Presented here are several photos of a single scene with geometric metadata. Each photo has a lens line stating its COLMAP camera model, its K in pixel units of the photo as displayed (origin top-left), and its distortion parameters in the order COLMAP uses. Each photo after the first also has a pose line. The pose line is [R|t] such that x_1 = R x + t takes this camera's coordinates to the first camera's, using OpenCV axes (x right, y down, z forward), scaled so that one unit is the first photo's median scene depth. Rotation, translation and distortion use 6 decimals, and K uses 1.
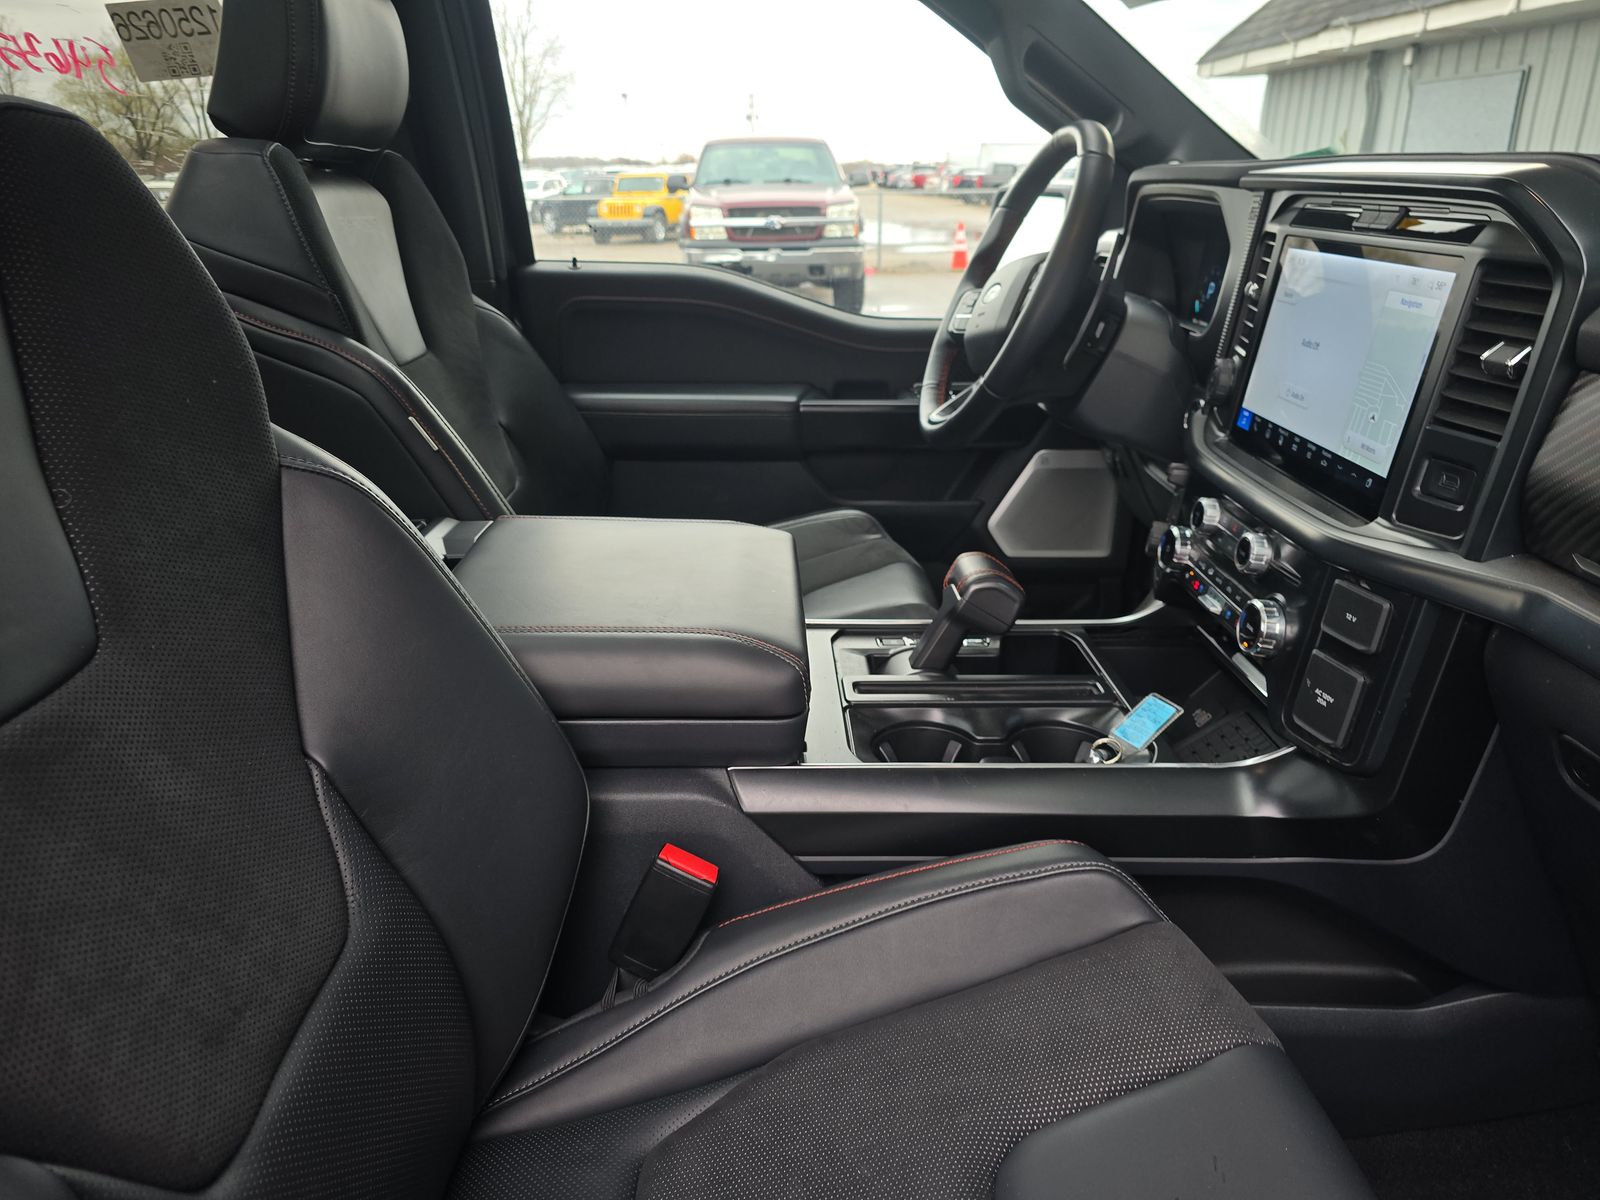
lens RADIAL K [[1076.0, 0, 800.0], [0, 1076.0, 600.0], [0, 0, 1]] dist [0.051874, -0.046182]
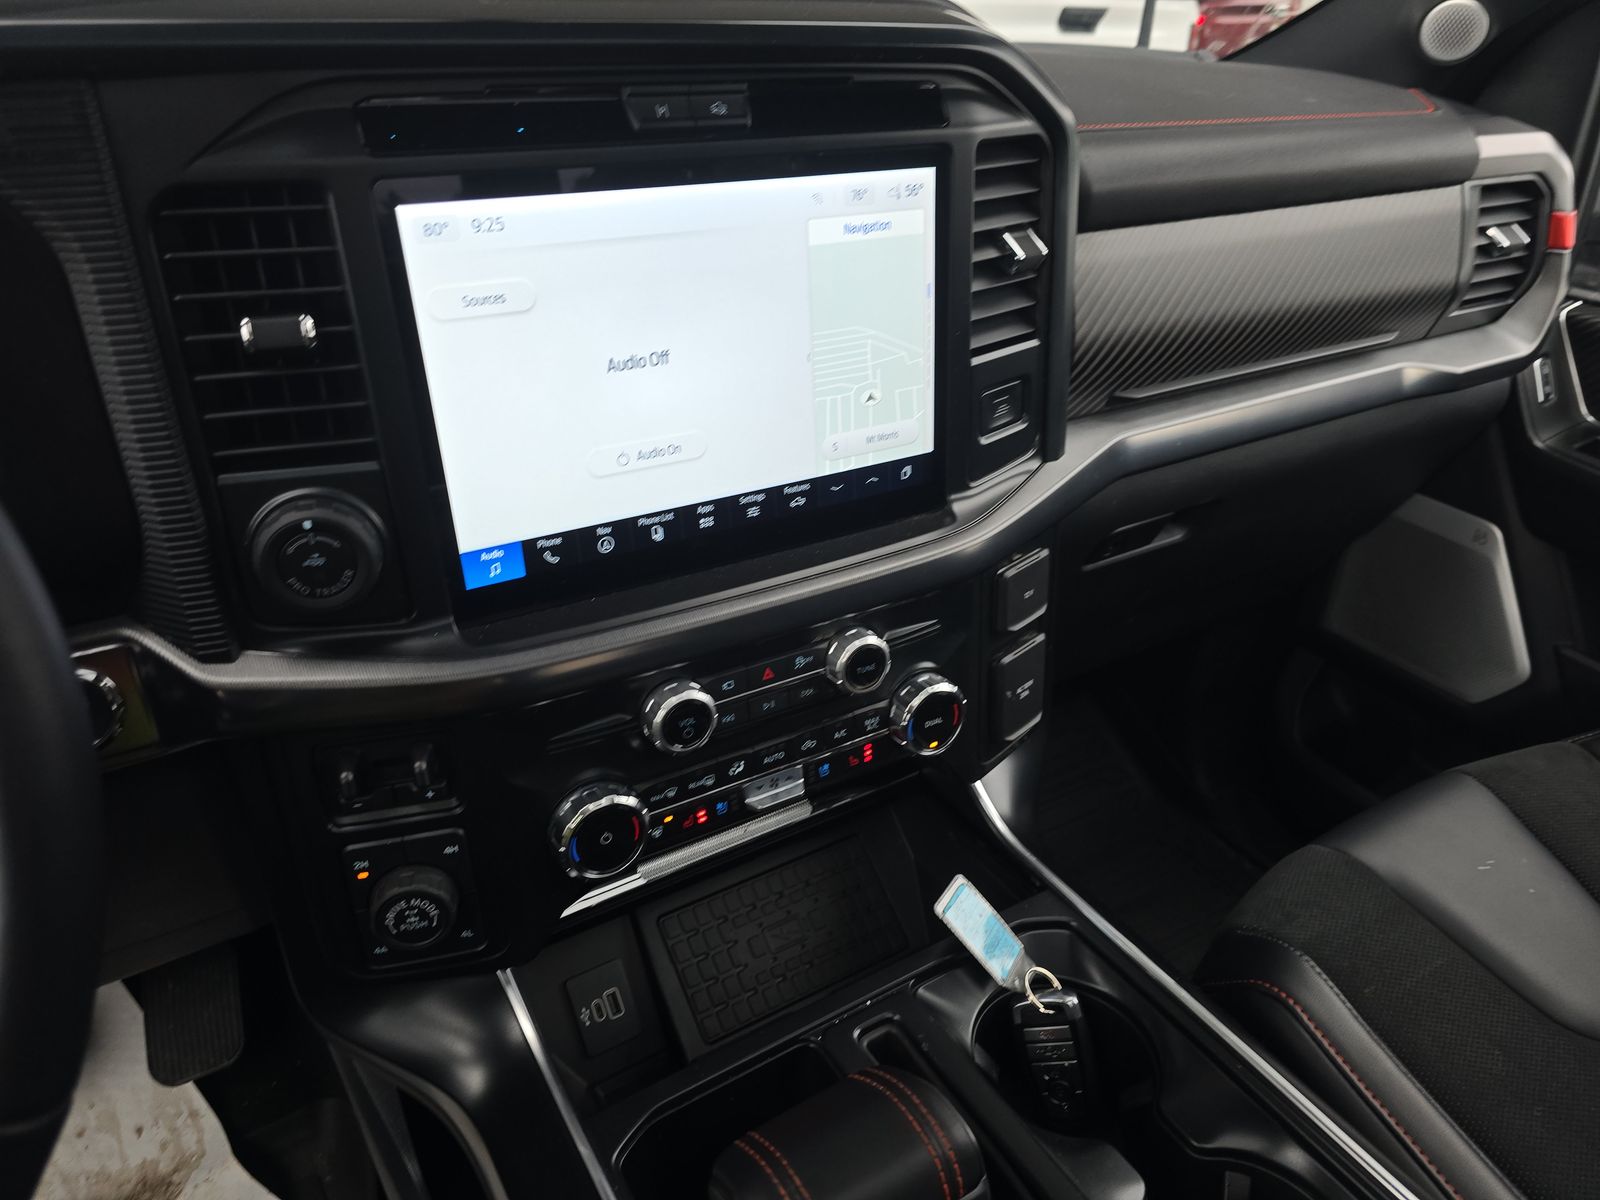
lens RADIAL K [[1076.0, 0, 800.0], [0, 1076.0, 600.0], [0, 0, 1]] dist [0.051874, -0.046182]
pose [[-0.467550, -0.435314, 0.769350, -0.037812], [0.321714, 0.726854, 0.606781, -0.508447], [-0.823345, 0.531211, -0.199794, 1.250210]]
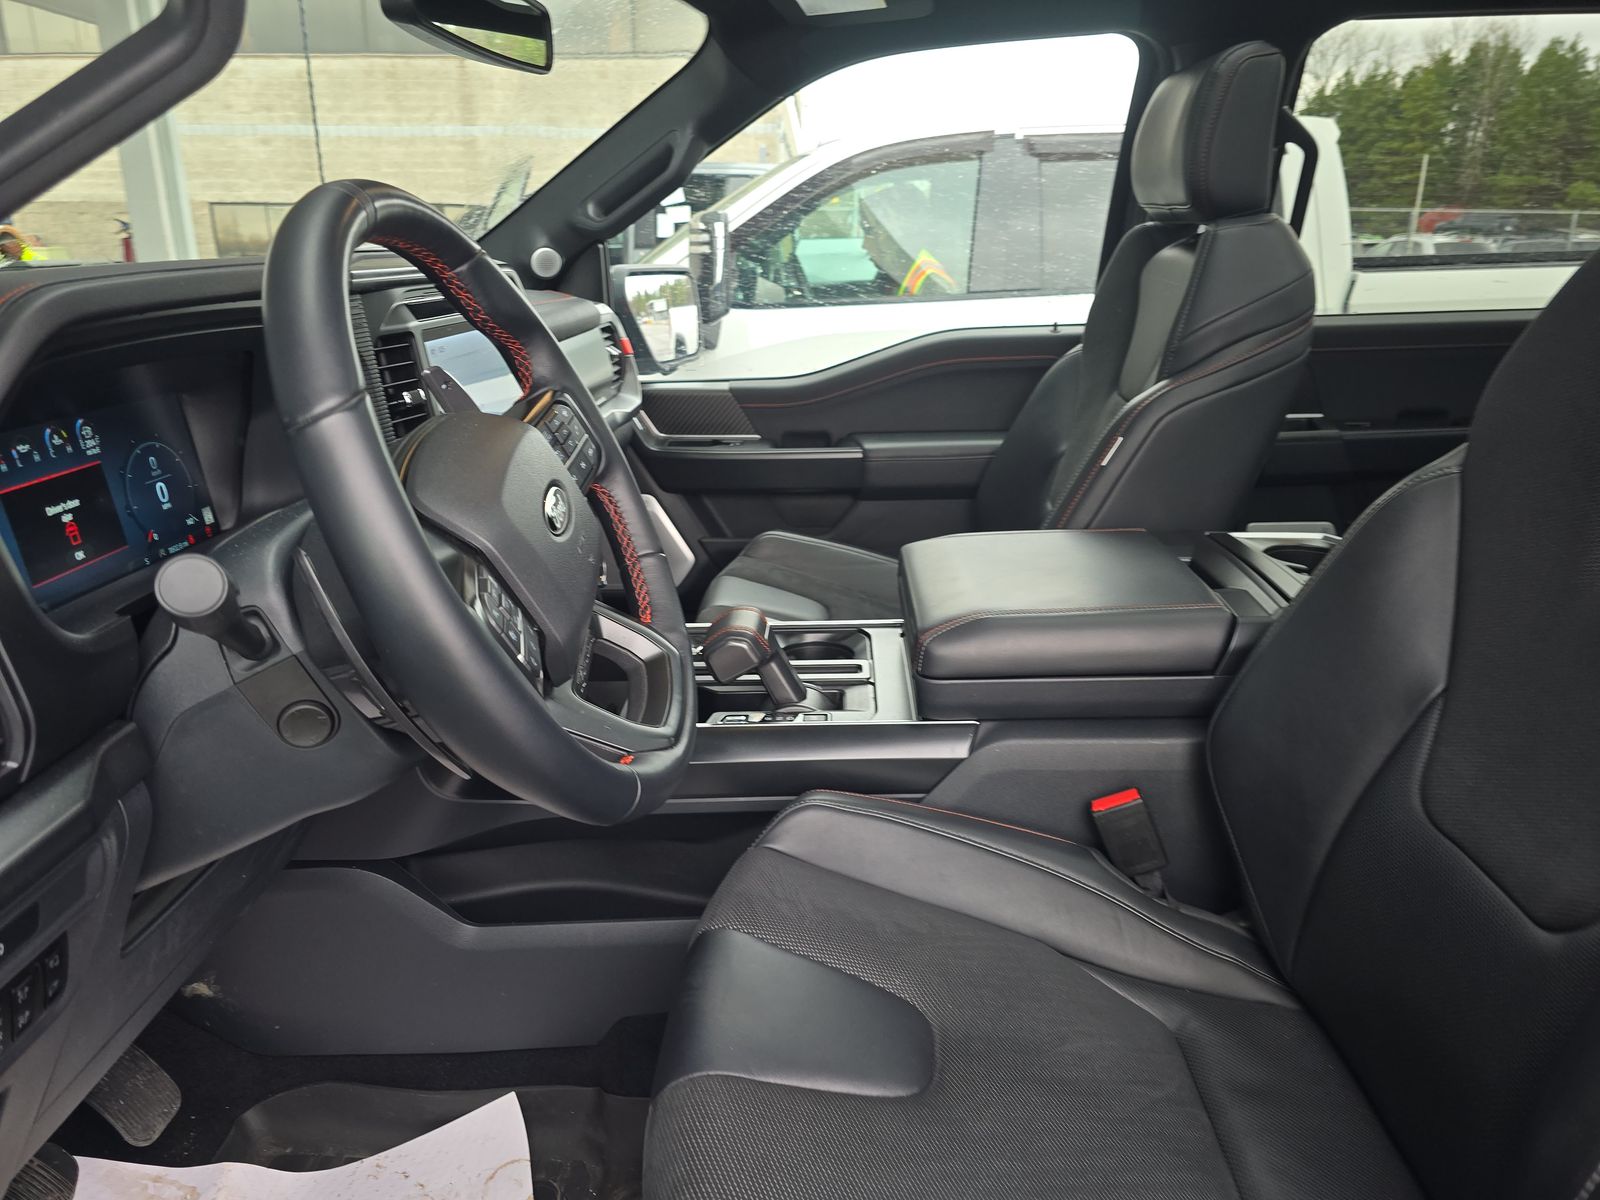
lens RADIAL K [[1076.0, 0, 800.0], [0, 1076.0, 600.0], [0, 0, 1]] dist [0.051874, -0.046182]
pose [[-0.994812, 0.002901, 0.101685, 0.009717], [0.068451, 0.758529, 0.648034, -0.921966], [-0.075251, 0.651633, -0.754793, 2.262824]]
